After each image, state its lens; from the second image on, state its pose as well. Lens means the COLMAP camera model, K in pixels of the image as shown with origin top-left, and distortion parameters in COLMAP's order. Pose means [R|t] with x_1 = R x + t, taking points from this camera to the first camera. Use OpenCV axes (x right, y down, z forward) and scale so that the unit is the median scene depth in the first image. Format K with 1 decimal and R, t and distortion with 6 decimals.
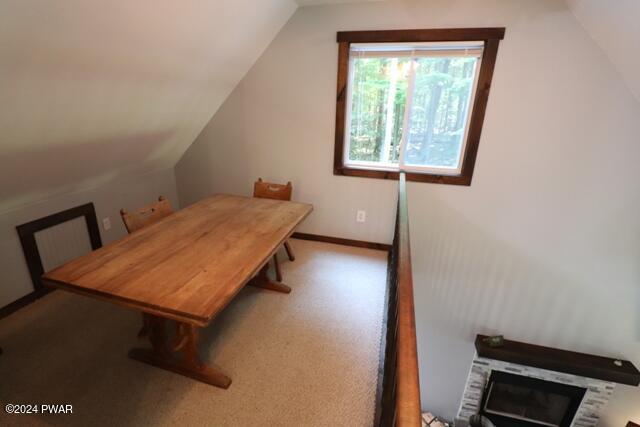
lens RADIAL K [[293.9, 0, 320.0], [0, 293.9, 213.5], [0, 0, 1]] dist [0.000807, -0.000300]
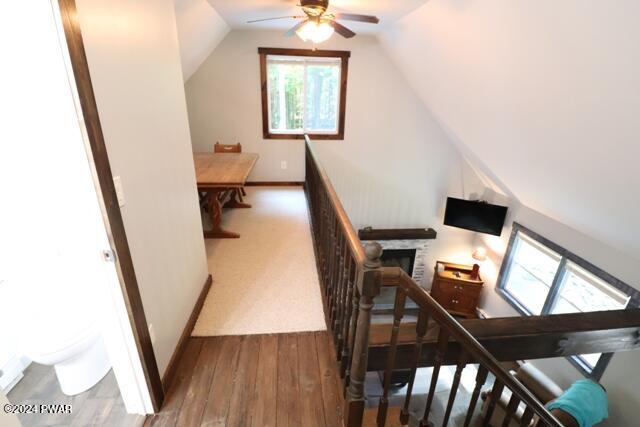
lens RADIAL K [[293.9, 0, 320.0], [0, 293.9, 213.5], [0, 0, 1]] dist [0.000807, -0.000300]
pose [[0.937199, -0.128421, 0.324293, -0.244638], [0.115627, 0.991568, 0.058502, 0.217307], [-0.329071, -0.017331, 0.944146, -0.608999]]
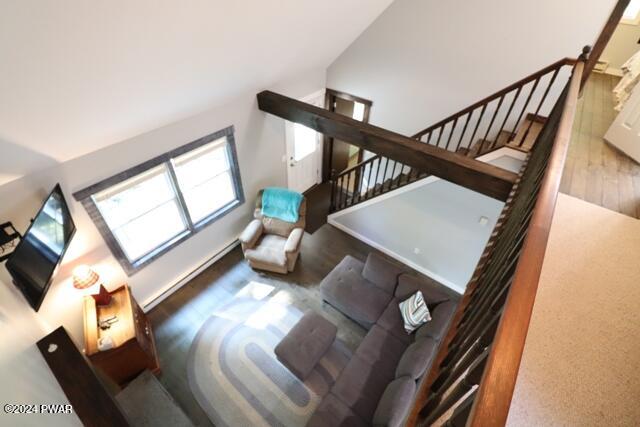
lens RADIAL K [[293.9, 0, 320.0], [0, 293.9, 213.5], [0, 0, 1]] dist [0.000807, -0.000300]
pose [[-0.922723, -0.291000, 0.252787, 0.277507], [0.086060, 0.483722, 0.870980, -0.252737], [-0.375734, 0.825428, -0.421298, 0.720384]]
